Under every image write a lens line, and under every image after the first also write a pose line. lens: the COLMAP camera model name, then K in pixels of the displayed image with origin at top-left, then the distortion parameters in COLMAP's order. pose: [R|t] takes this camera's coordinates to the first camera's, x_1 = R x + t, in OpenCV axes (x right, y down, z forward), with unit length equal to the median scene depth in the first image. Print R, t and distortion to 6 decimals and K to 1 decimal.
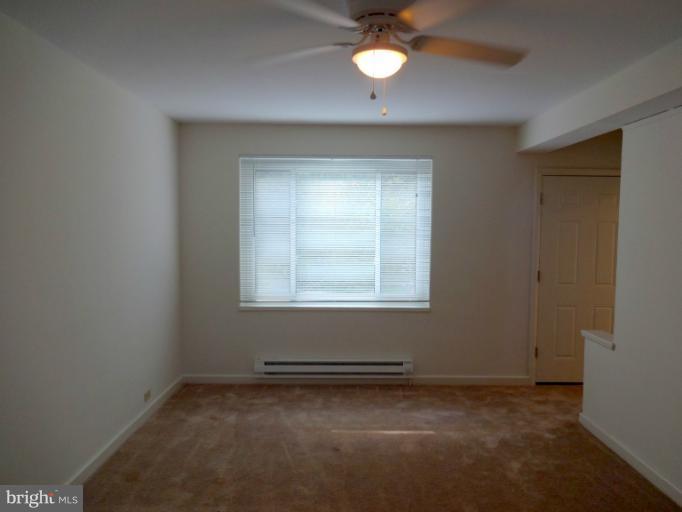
lens RADIAL K [[511.1, 0, 341.0], [0, 511.1, 256.0], [0, 0, 1]] dist [0.003644, 0.006108]
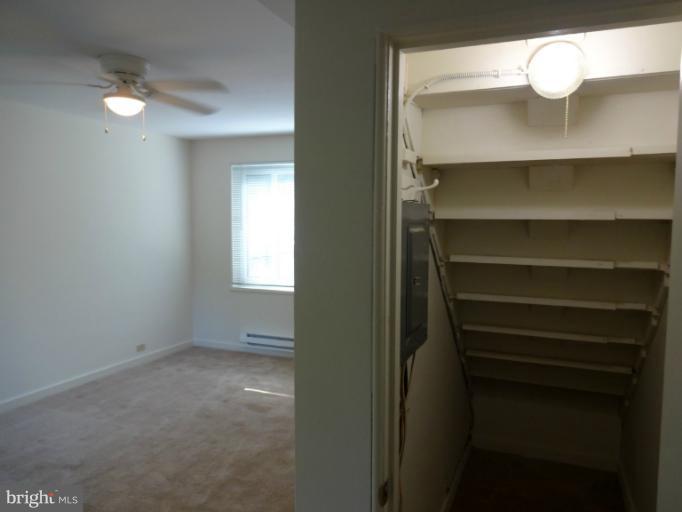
lens RADIAL K [[518.8, 0, 341.0], [0, 518.8, 256.0], [0, 0, 1]] dist [0.002751, 0.014072]
pose [[0.916971, 0.026358, -0.398082, 0.541058], [-0.020941, 0.999620, 0.017951, -0.003666], [0.398404, -0.008124, 0.917174, -0.036728]]
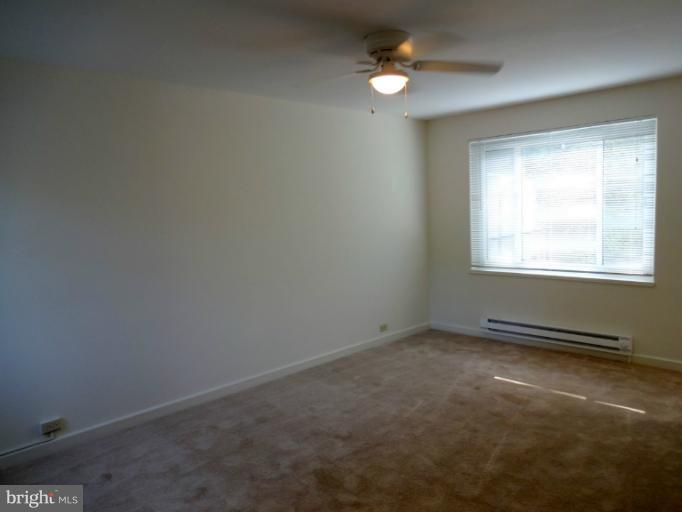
lens RADIAL K [[518.8, 0, 341.0], [0, 518.8, 256.0], [0, 0, 1]] dist [0.002751, 0.014072]
pose [[0.694327, 0.035095, -0.718803, 0.457160], [0.001524, 0.998736, 0.050235, 0.006546], [0.719658, -0.035975, 0.693396, -0.042177]]
